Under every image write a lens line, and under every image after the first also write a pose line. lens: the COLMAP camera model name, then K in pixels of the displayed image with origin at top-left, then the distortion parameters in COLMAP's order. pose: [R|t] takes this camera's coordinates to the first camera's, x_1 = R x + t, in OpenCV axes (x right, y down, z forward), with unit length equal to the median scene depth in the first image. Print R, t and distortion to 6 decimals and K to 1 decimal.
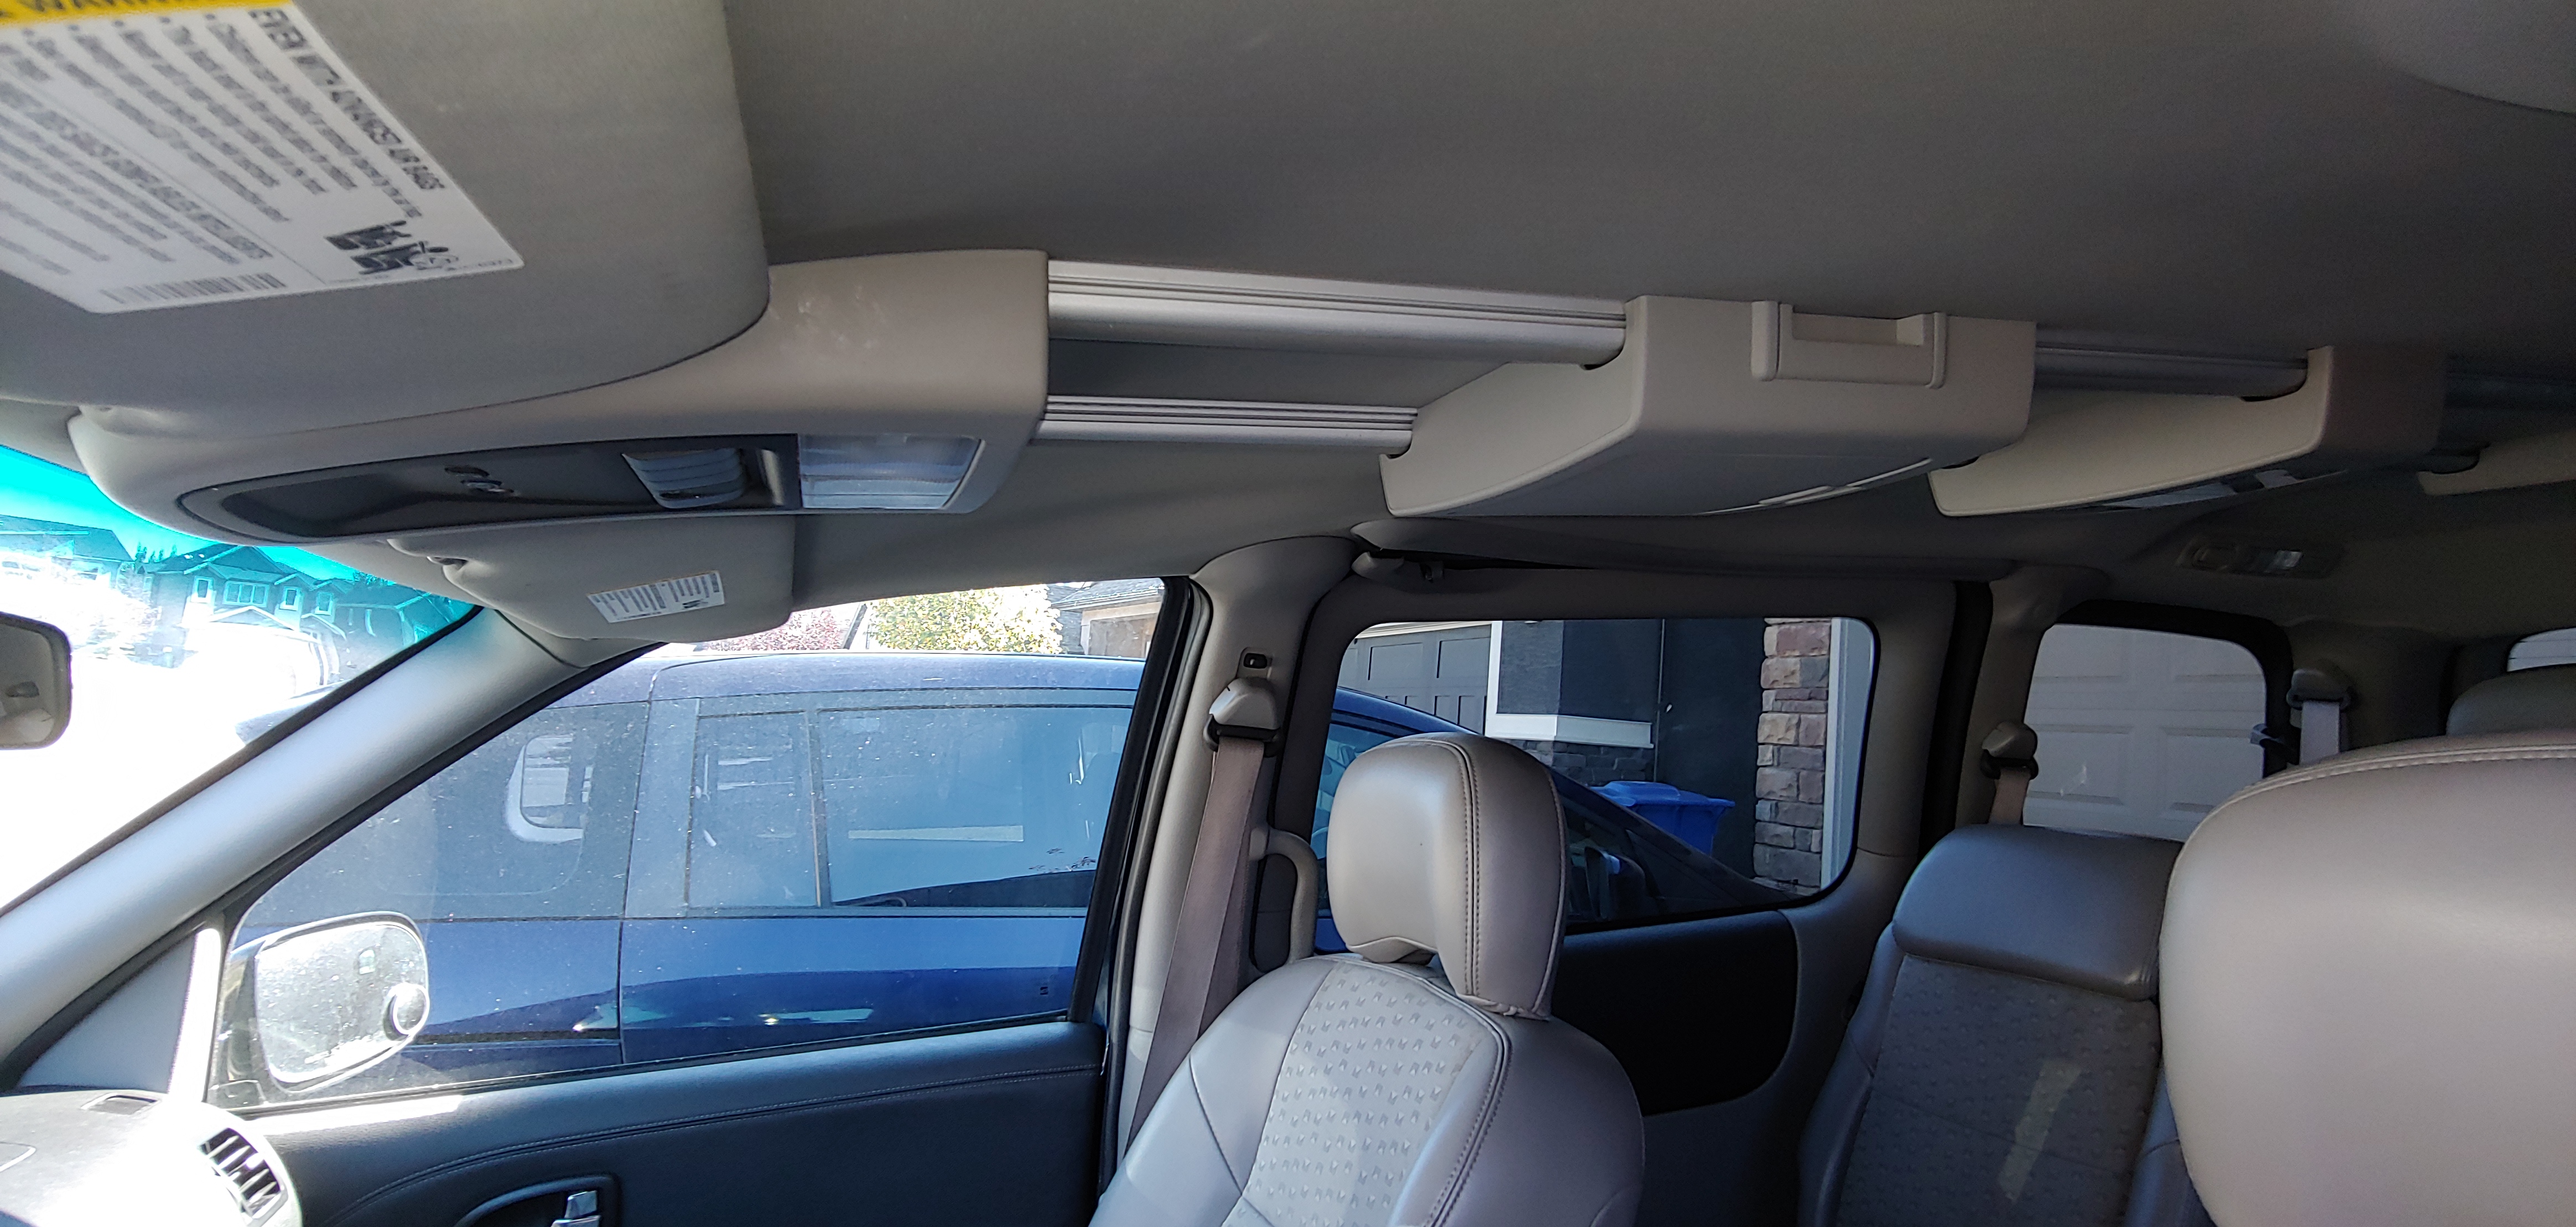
lens RADIAL K [[1316.1, 0, 1283.8], [0, 1316.1, 611.3], [0, 0, 1]] dist [0.000747, -0.012518]
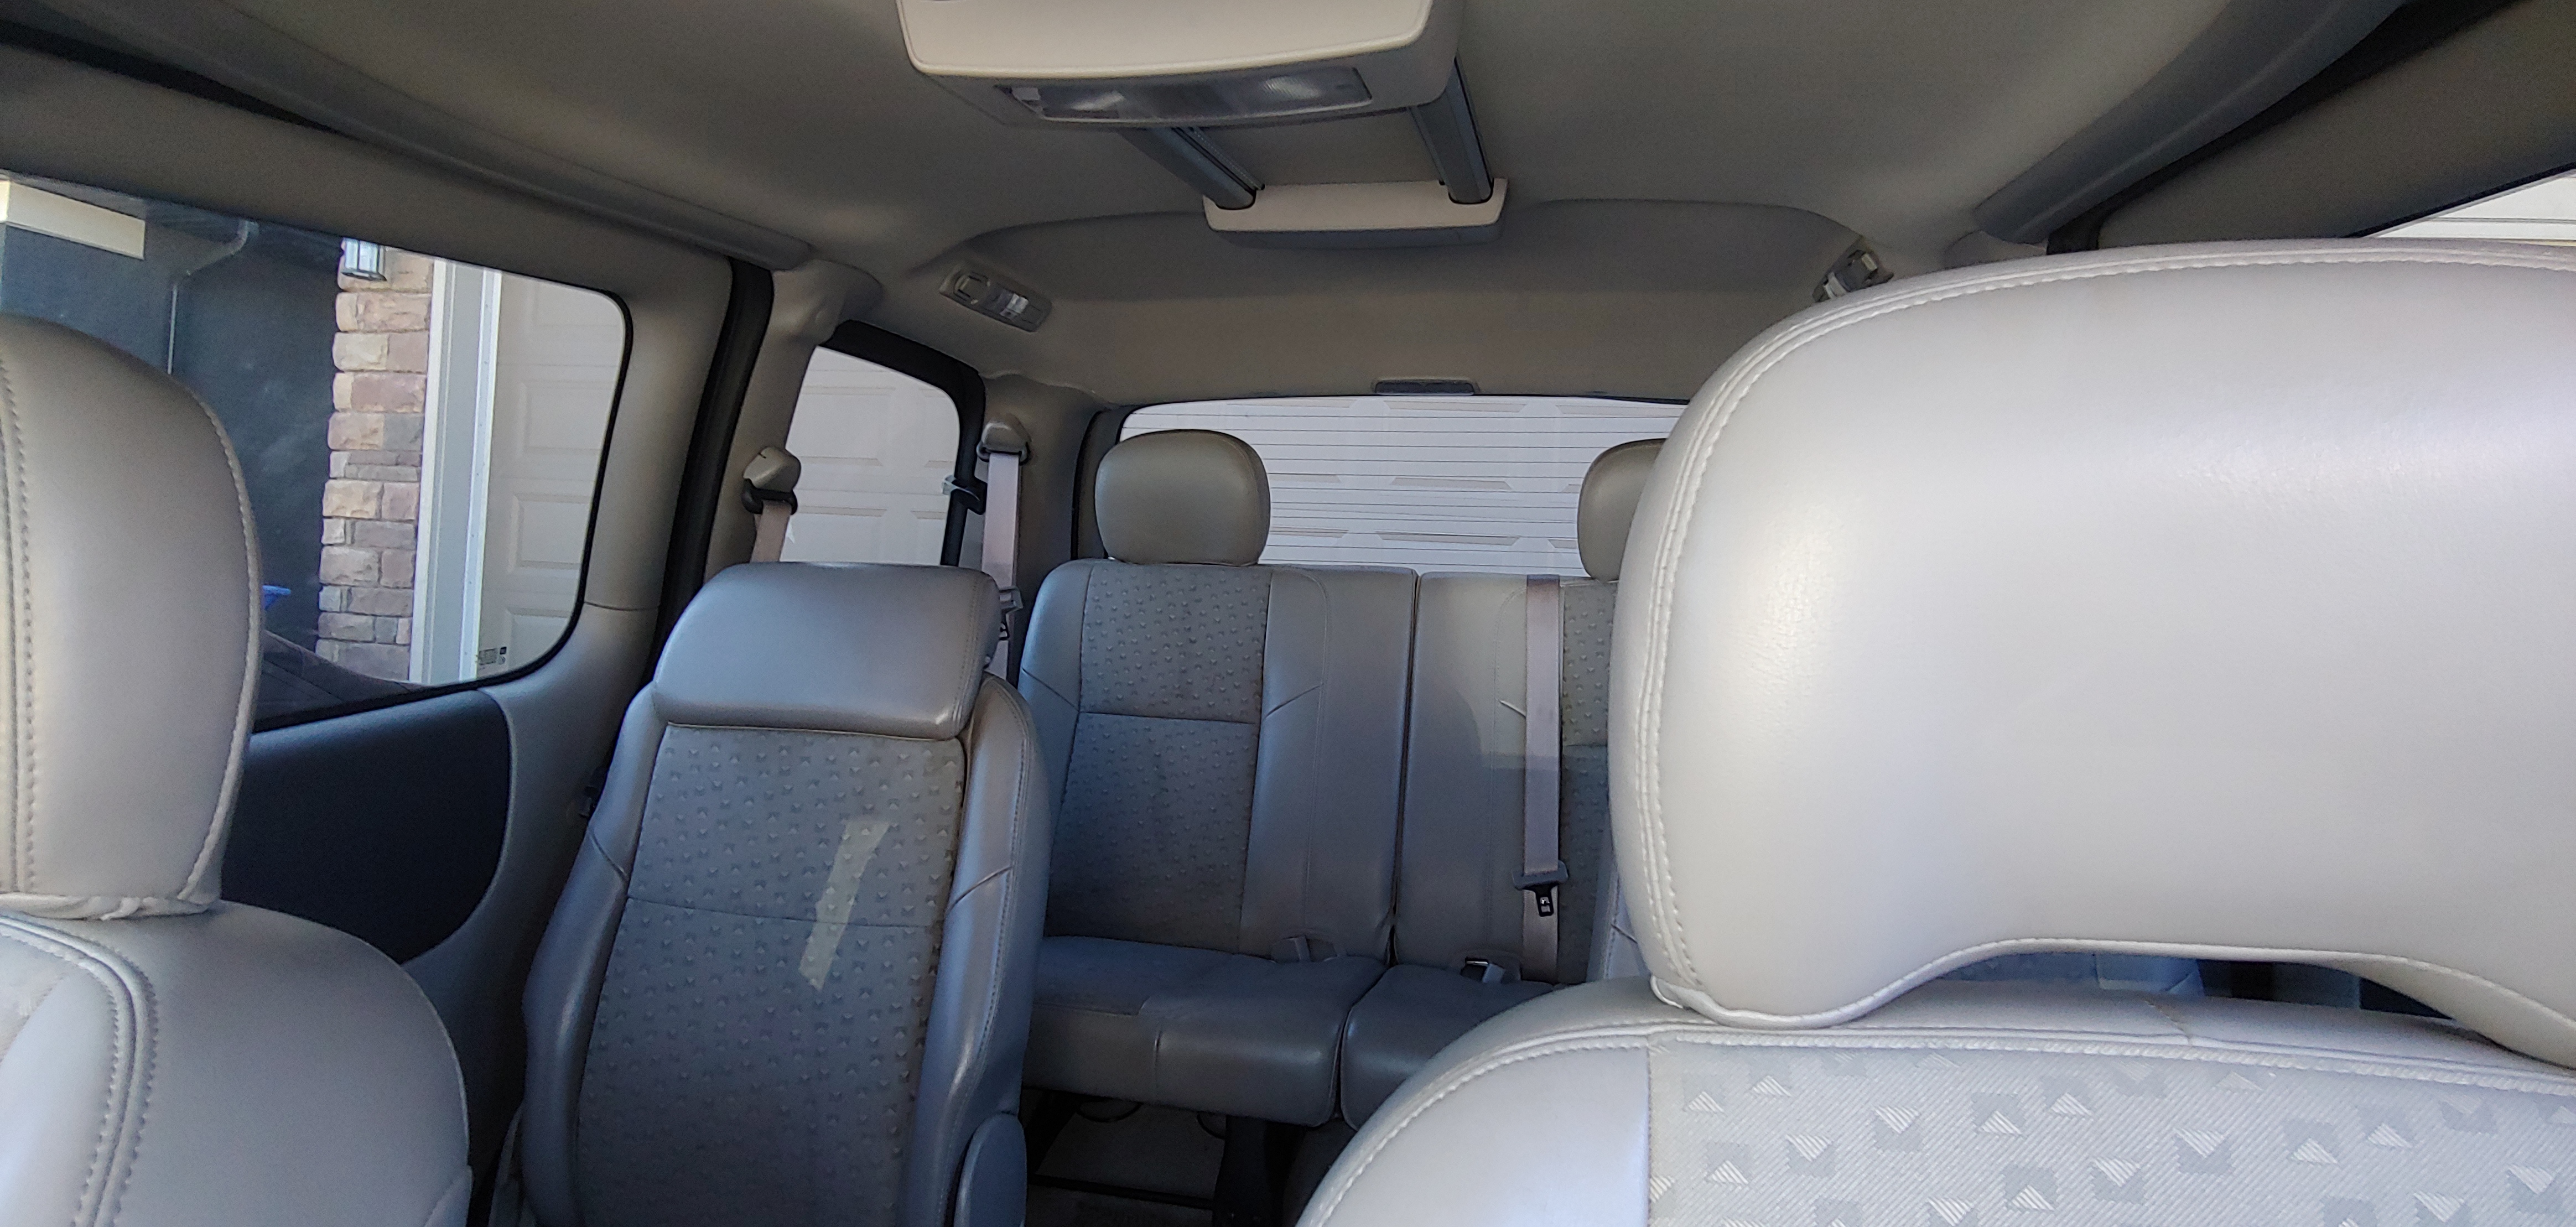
lens RADIAL K [[1316.1, 0, 1283.8], [0, 1316.1, 611.3], [0, 0, 1]] dist [0.000747, -0.012518]
pose [[0.543752, -0.044033, 0.838090, 0.009102], [-0.087741, 0.990167, 0.108949, 0.066296], [-0.834647, -0.132776, 0.534542, 0.246382]]
